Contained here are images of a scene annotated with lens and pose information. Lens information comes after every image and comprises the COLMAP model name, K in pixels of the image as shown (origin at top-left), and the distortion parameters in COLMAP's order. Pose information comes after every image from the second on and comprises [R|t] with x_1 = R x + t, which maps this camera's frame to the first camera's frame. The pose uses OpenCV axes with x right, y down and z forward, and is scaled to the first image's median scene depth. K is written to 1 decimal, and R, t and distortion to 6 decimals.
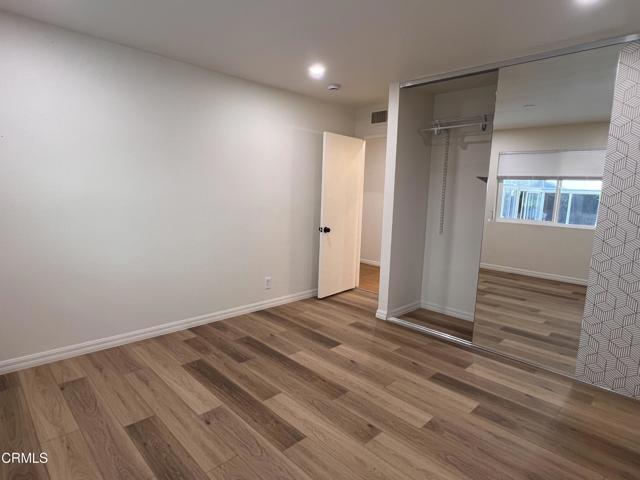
lens RADIAL K [[361.6, 0, 320.0], [0, 361.6, 240.0], [0, 0, 1]] dist [-0.001612, 0.000712]
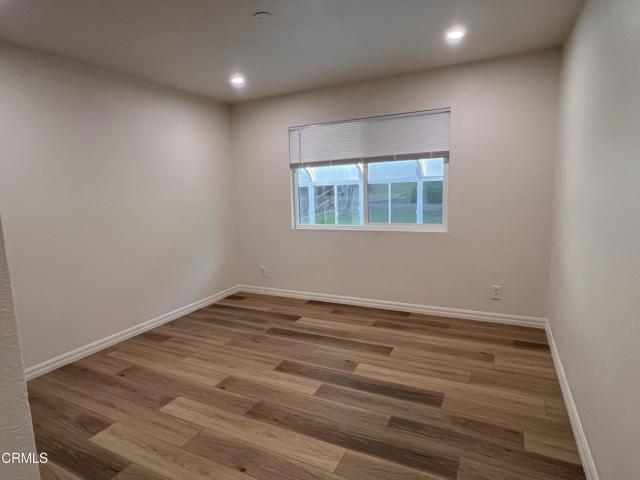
lens RADIAL K [[361.6, 0, 320.0], [0, 361.6, 240.0], [0, 0, 1]] dist [-0.001612, 0.000712]
pose [[-0.945699, 0.048826, -0.321356, 0.169208], [-0.039187, 0.964316, 0.261838, -0.241301], [0.322673, 0.260213, -0.910039, 1.765355]]
